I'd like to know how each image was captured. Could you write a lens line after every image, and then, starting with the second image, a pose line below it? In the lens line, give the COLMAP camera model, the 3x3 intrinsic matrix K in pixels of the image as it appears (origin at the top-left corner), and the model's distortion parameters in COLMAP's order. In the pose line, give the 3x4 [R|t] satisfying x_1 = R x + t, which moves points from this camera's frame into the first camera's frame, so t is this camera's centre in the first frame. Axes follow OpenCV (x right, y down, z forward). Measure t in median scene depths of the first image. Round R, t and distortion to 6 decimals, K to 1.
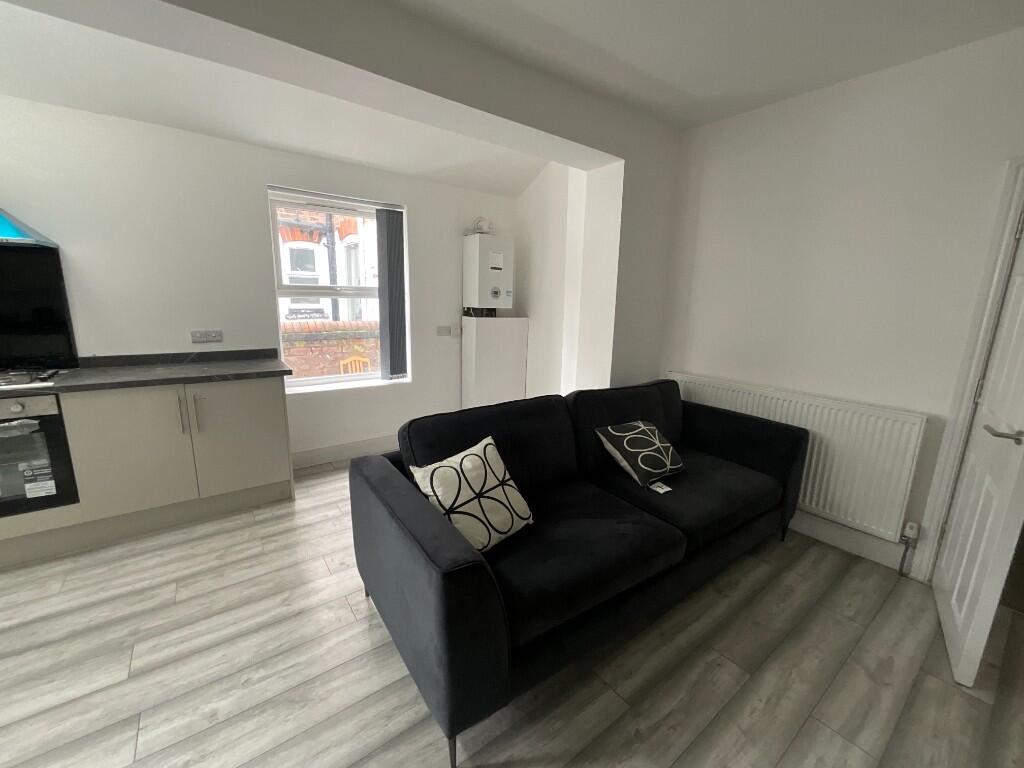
lens RADIAL K [[414.1, 0, 511.7], [0, 414.1, 379.4], [0, 0, 1]] dist [-0.001268, -0.000949]
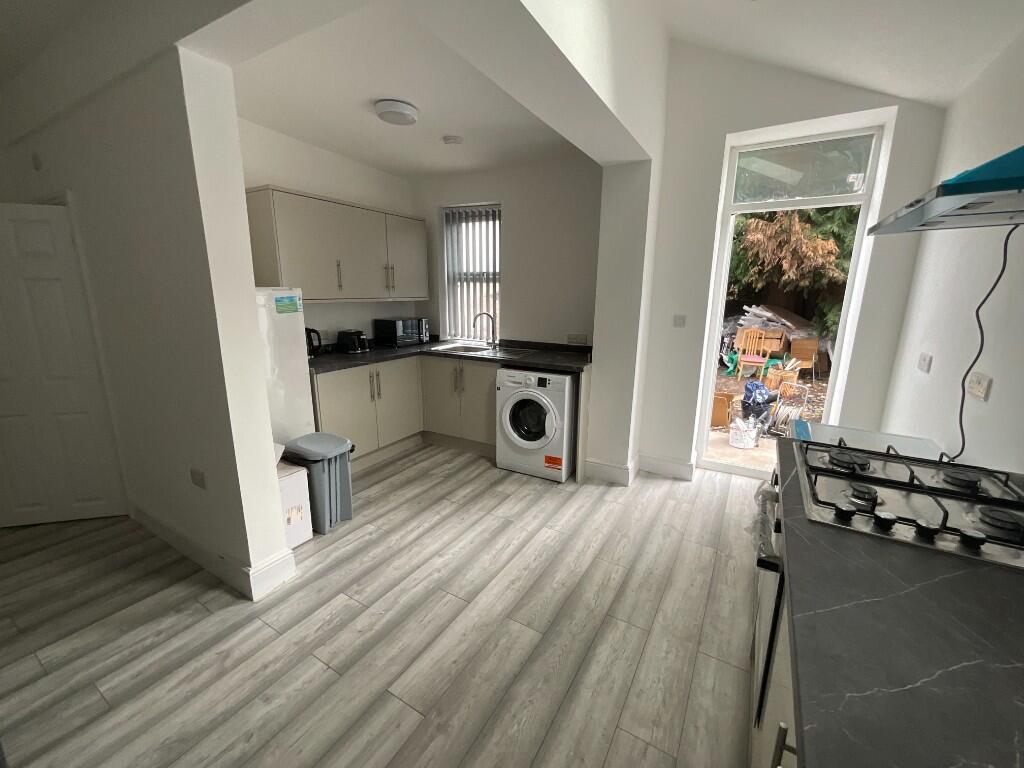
lens RADIAL K [[414.1, 0, 512.5], [0, 414.1, 384.3], [0, 0, 1]] dist [-0.001268, -0.000949]
pose [[-0.925471, 0.057632, -0.374409, -0.643906], [-0.098635, 0.917609, 0.385053, -0.269675], [0.365752, 0.393285, -0.843536, 1.217947]]
